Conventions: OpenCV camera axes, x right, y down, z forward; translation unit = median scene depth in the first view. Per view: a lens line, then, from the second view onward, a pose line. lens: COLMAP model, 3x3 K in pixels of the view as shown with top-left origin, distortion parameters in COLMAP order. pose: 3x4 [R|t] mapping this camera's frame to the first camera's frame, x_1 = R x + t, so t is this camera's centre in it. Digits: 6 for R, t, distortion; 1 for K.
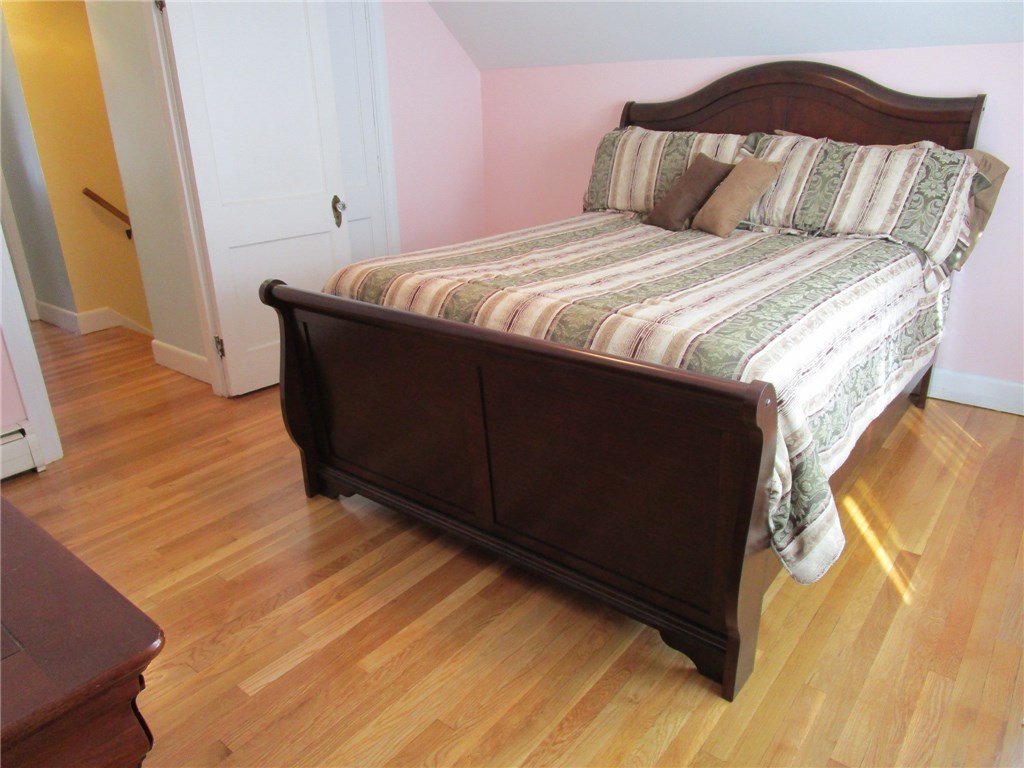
lens RADIAL K [[730.9, 0, 512.0], [0, 730.9, 384.0], [0, 0, 1]] dist [-0.026534, 0.007204]
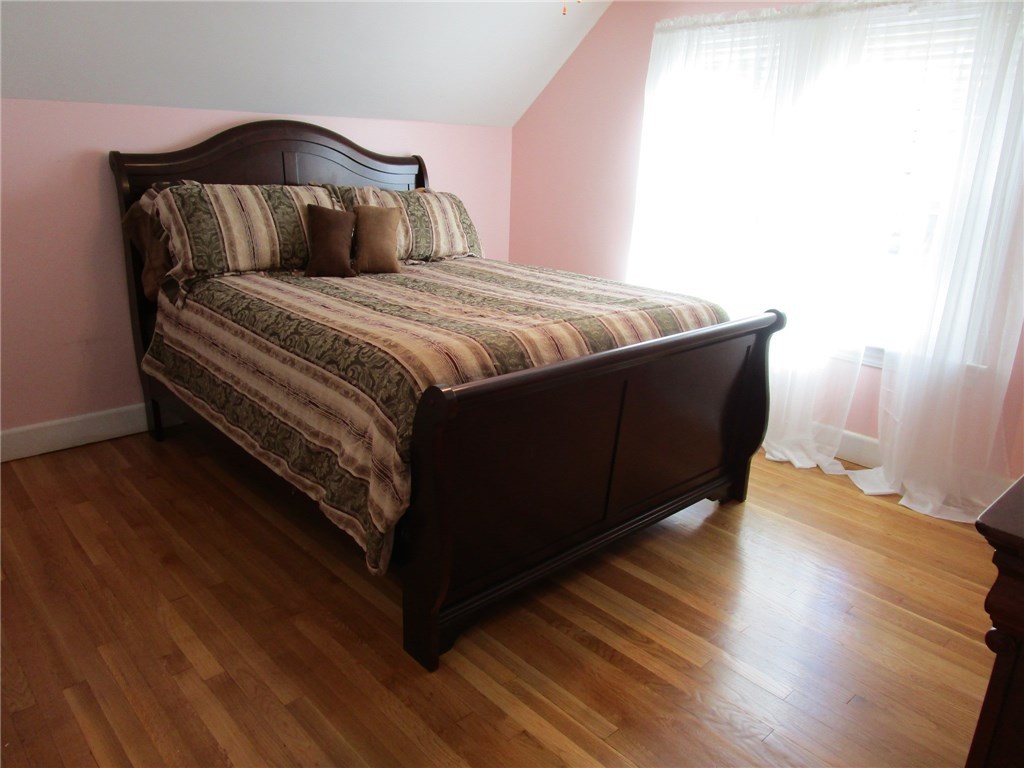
lens RADIAL K [[730.9, 0, 512.0], [0, 730.9, 384.0], [0, 0, 1]] dist [-0.026534, 0.007204]
pose [[0.149063, -0.270500, 0.951110, -0.833791], [0.331359, 0.919908, 0.209694, -0.227050], [-0.931655, 0.283901, 0.226756, 0.633774]]
